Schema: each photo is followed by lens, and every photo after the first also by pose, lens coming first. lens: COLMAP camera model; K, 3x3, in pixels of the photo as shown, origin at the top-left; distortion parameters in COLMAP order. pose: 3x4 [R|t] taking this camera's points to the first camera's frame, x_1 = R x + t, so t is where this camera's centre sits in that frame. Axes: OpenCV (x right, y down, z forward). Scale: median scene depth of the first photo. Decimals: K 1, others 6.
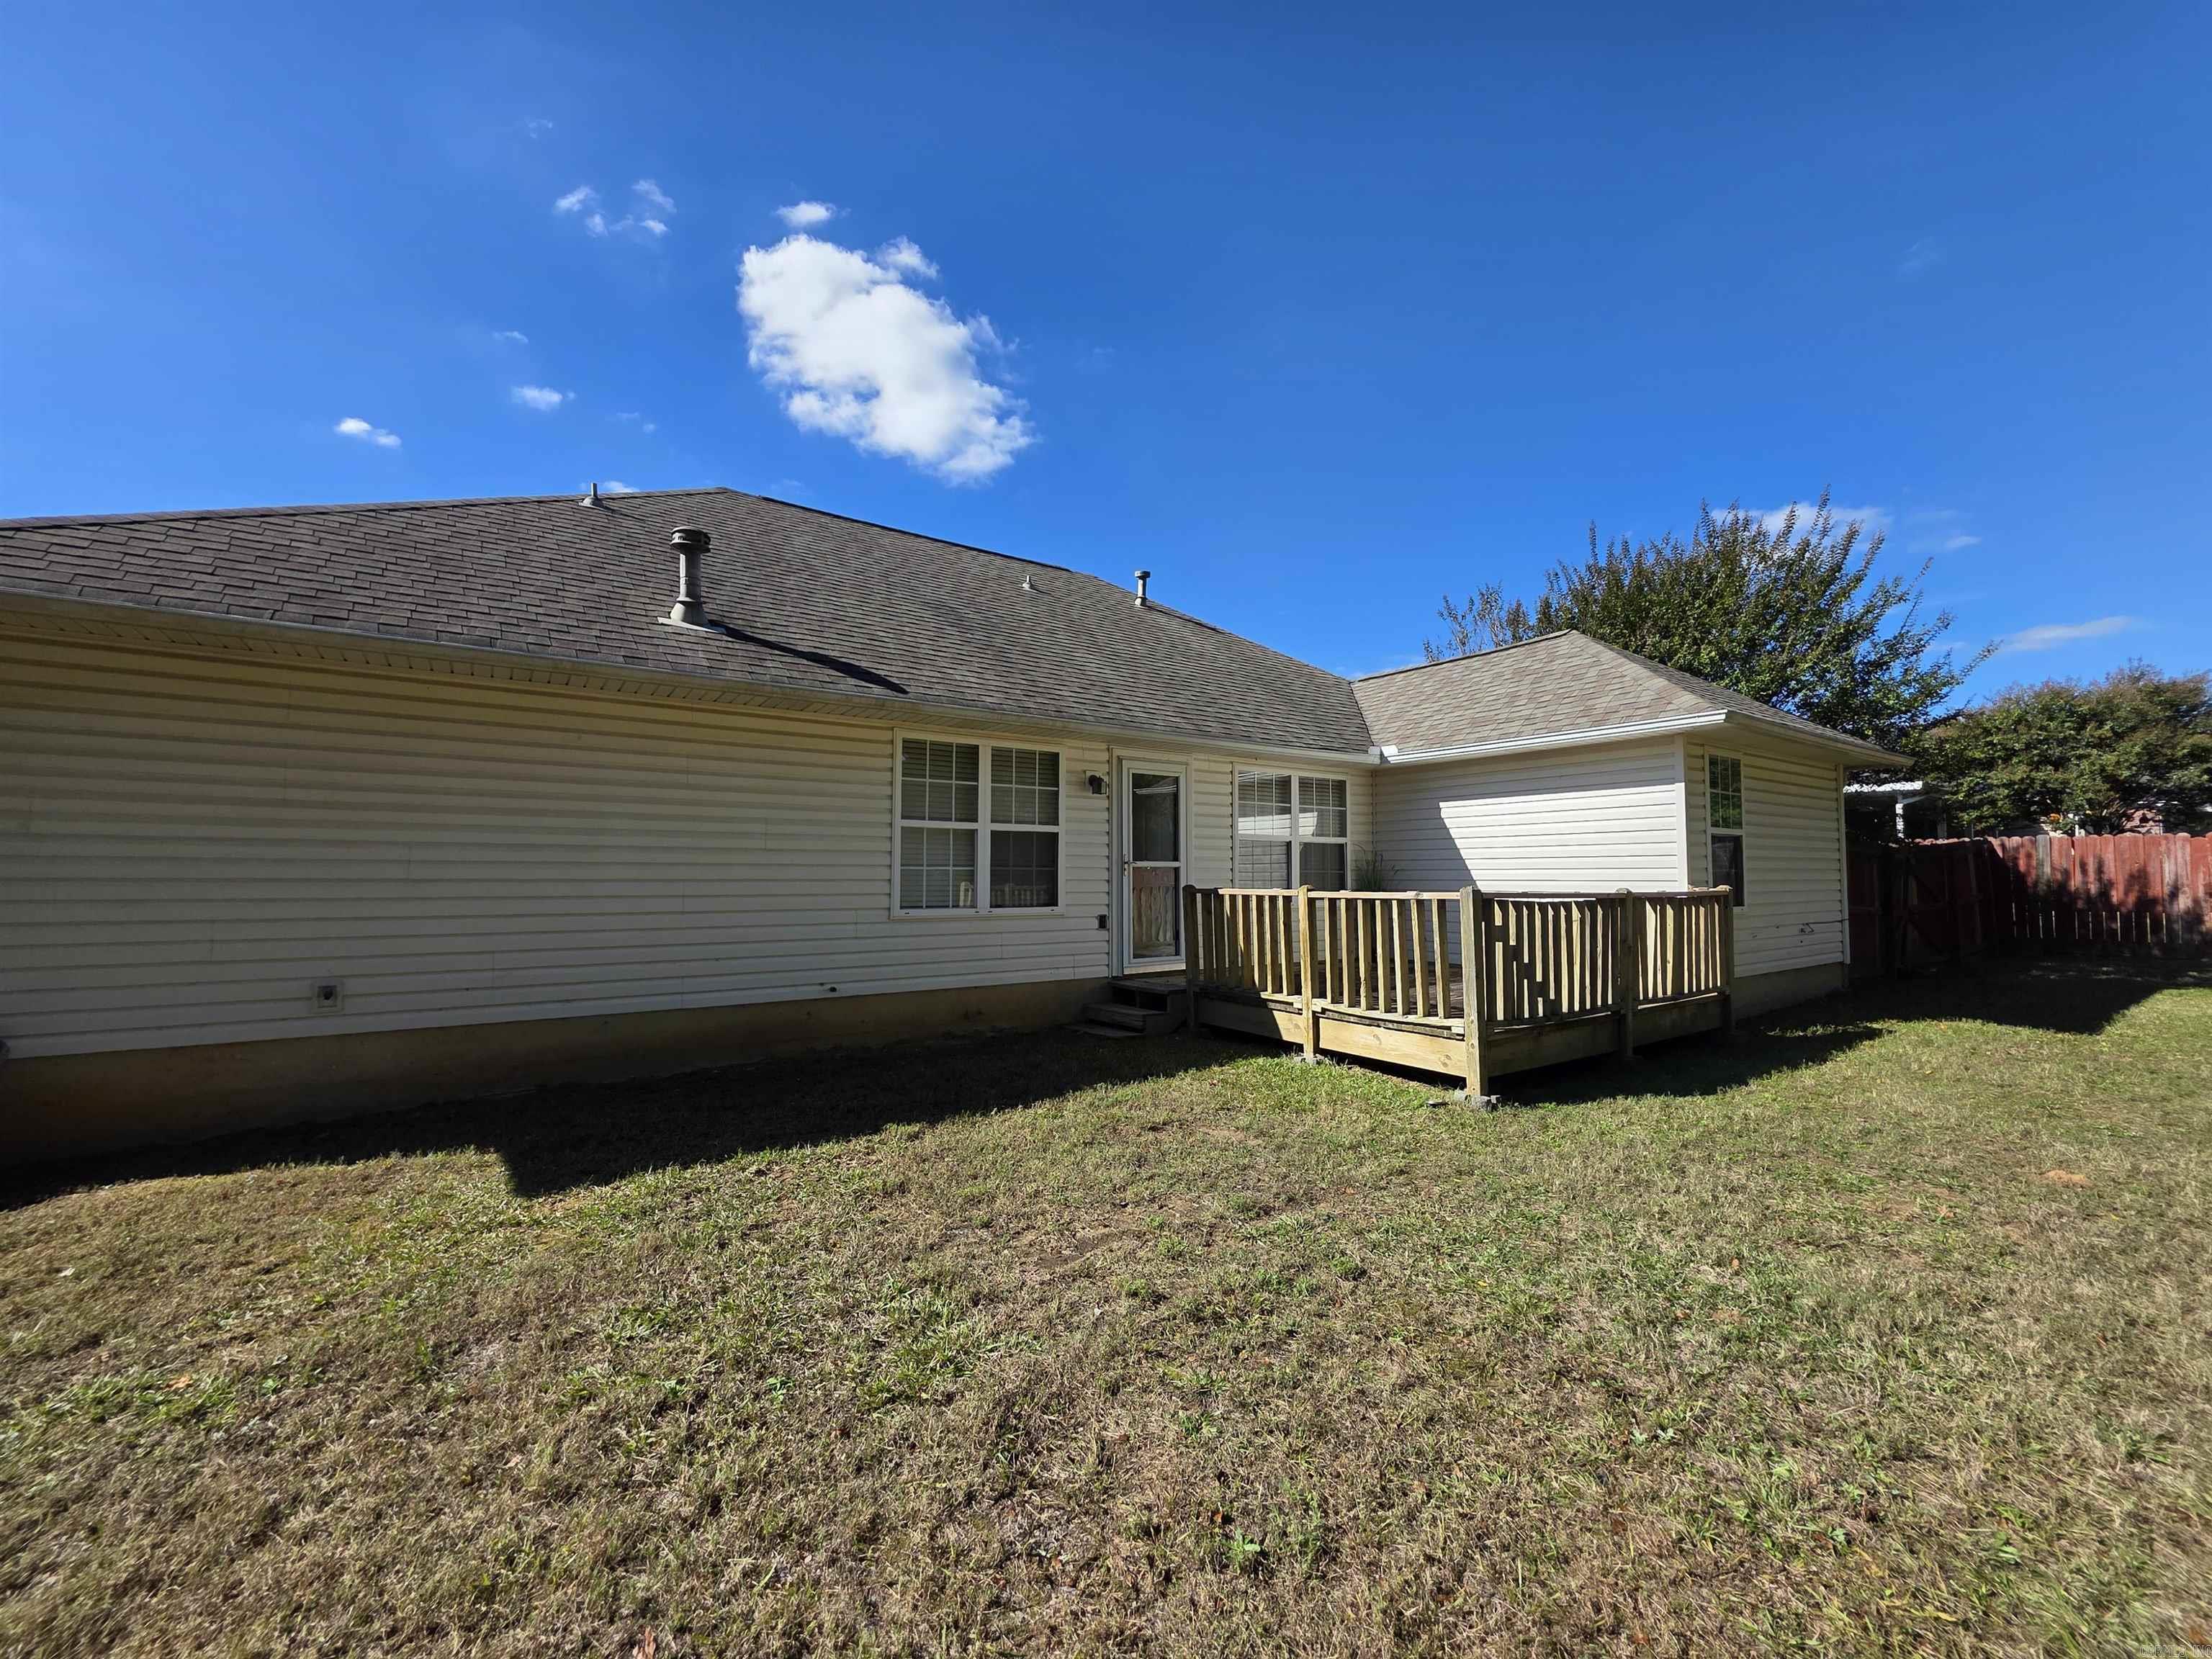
lens RADIAL K [[886.1, 0, 1110.0], [0, 886.1, 827.8], [0, 0, 1]] dist [0.001160, -0.001012]
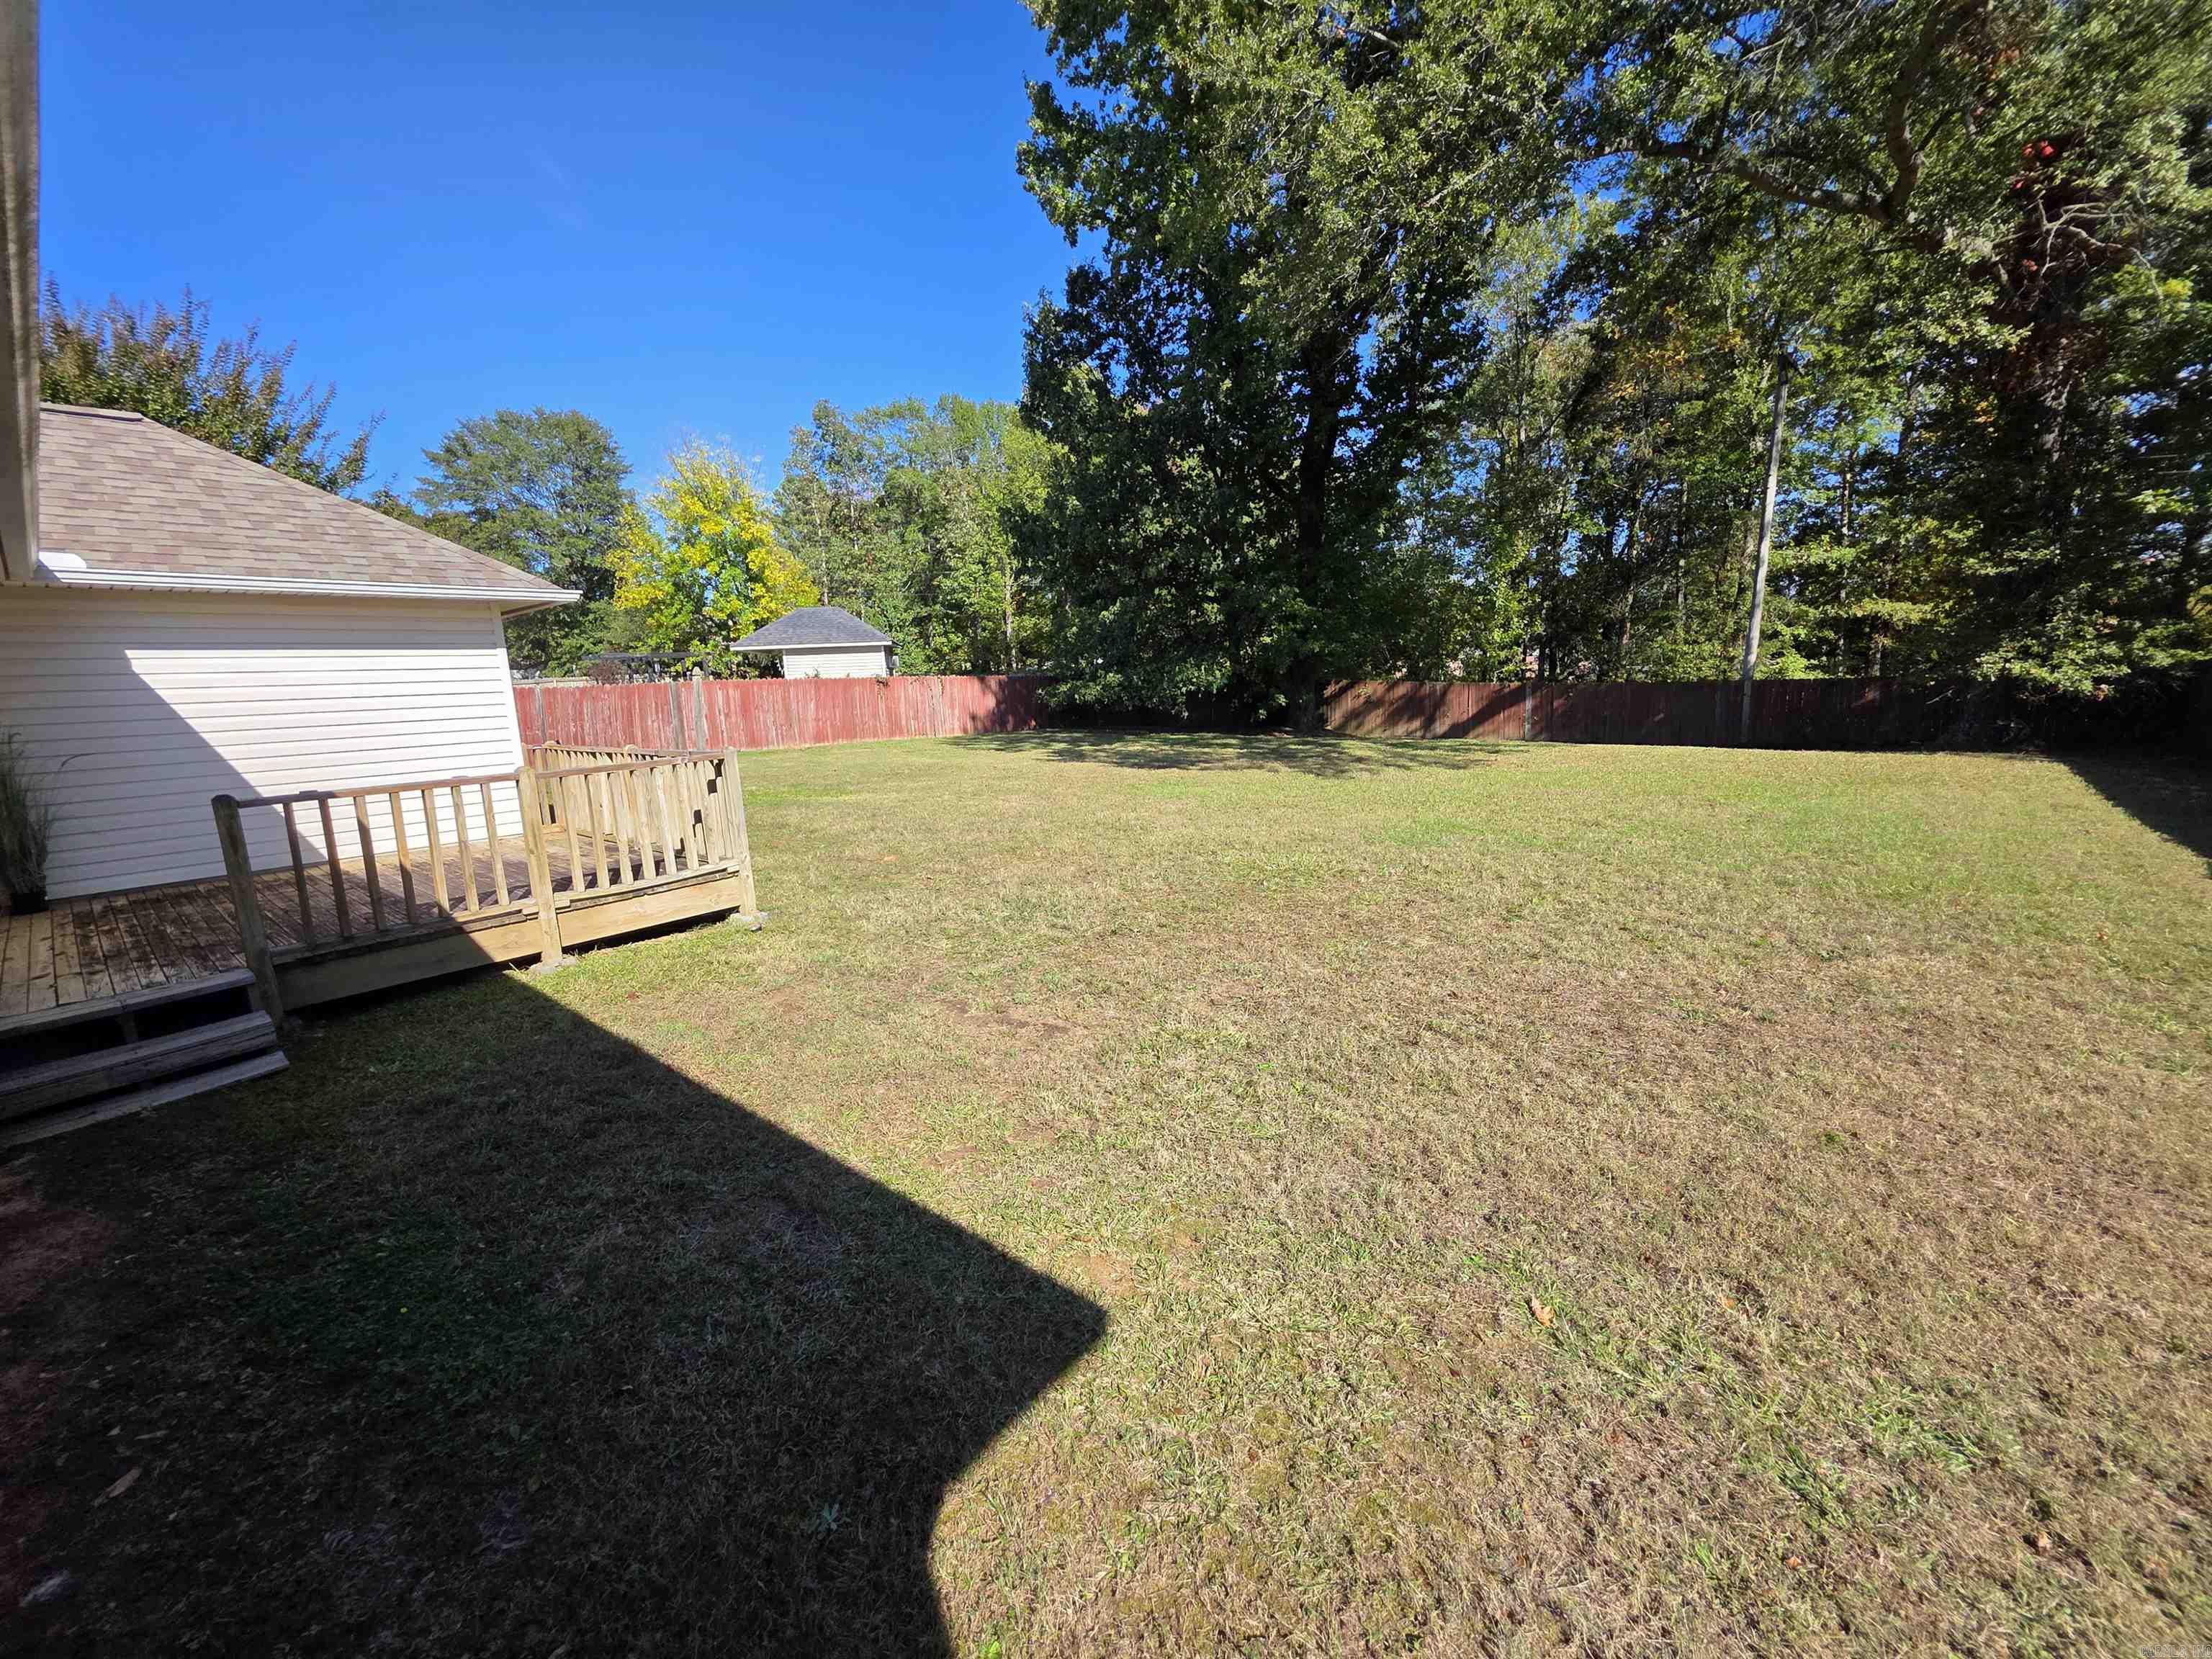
lens RADIAL K [[886.1, 0, 1110.0], [0, 886.1, 827.8], [0, 0, 1]] dist [0.001160, -0.001012]
pose [[-0.270504, -0.141334, 0.952288, -0.697174], [-0.008457, 0.989476, 0.144451, 0.000932], [-0.962682, 0.031021, -0.268853, 0.687014]]
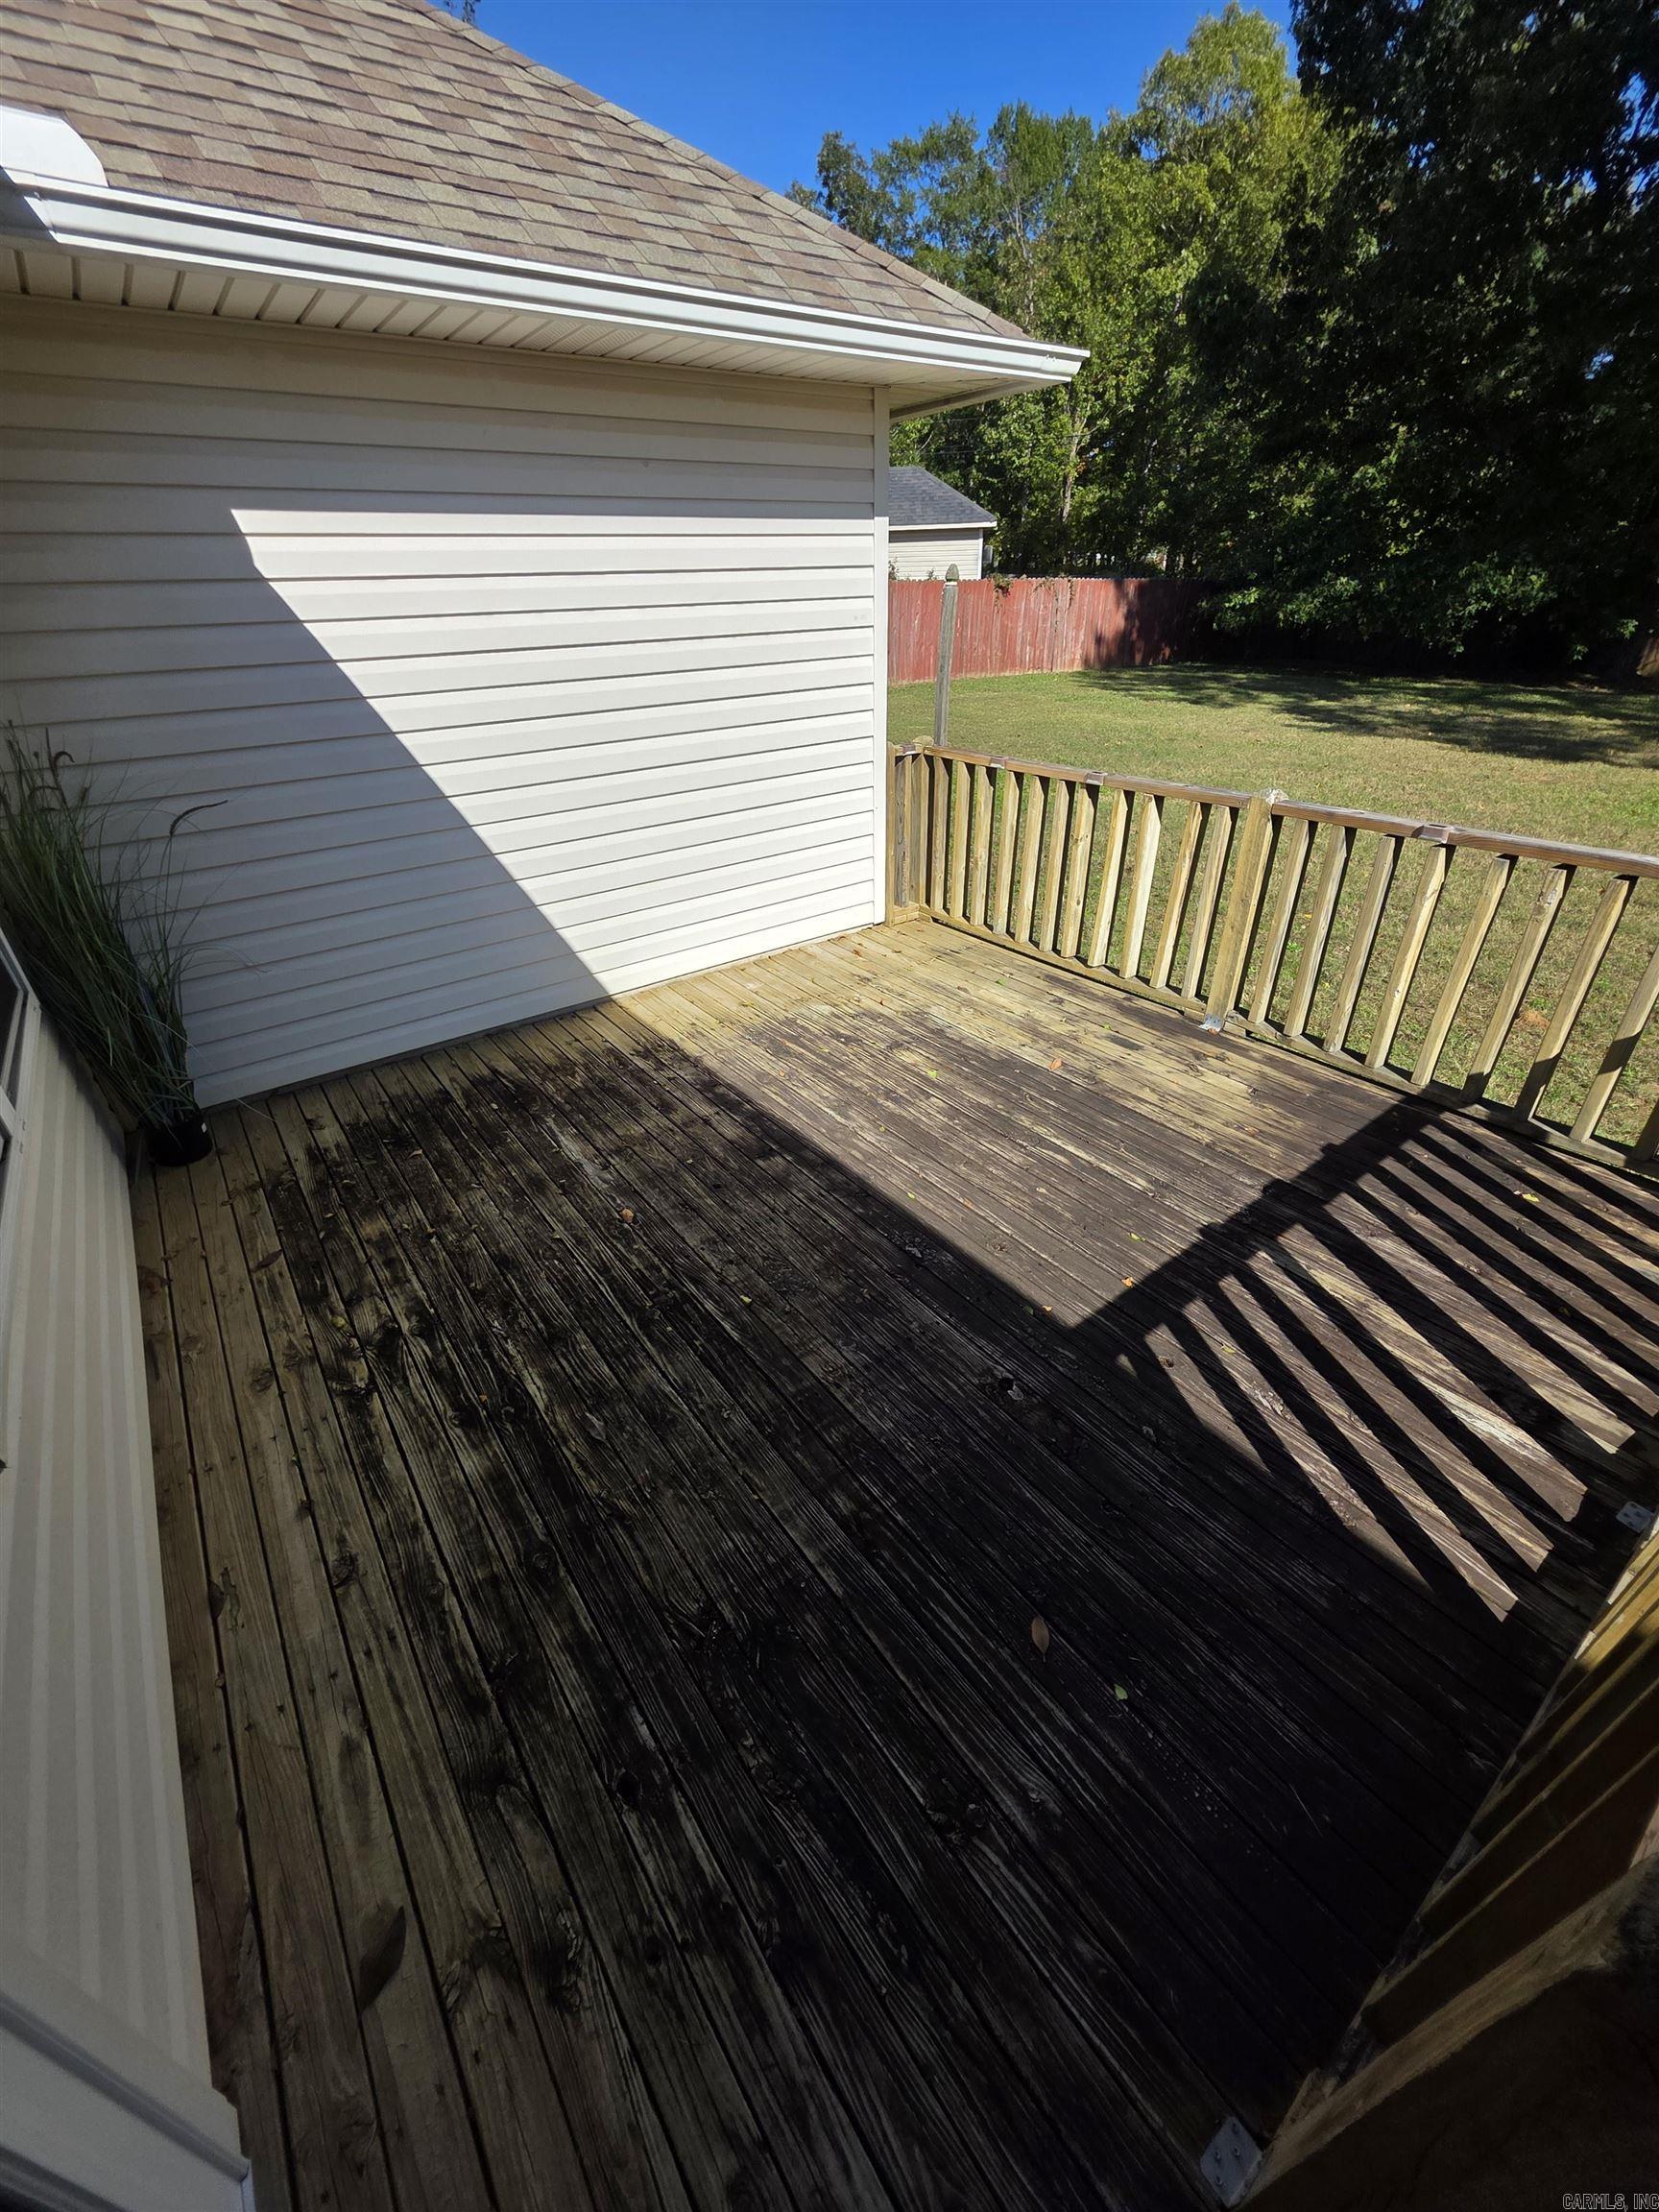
lens RADIAL K [[886.1, 0, 829.5], [0, 886.1, 1106.0], [0, 0, 1]] dist [0.001160, -0.001012]
pose [[-0.036897, -0.498041, 0.866368, 0.079316], [-0.025889, 0.867144, 0.497384, -0.016147], [-0.998984, -0.004078, -0.044888, 1.217978]]
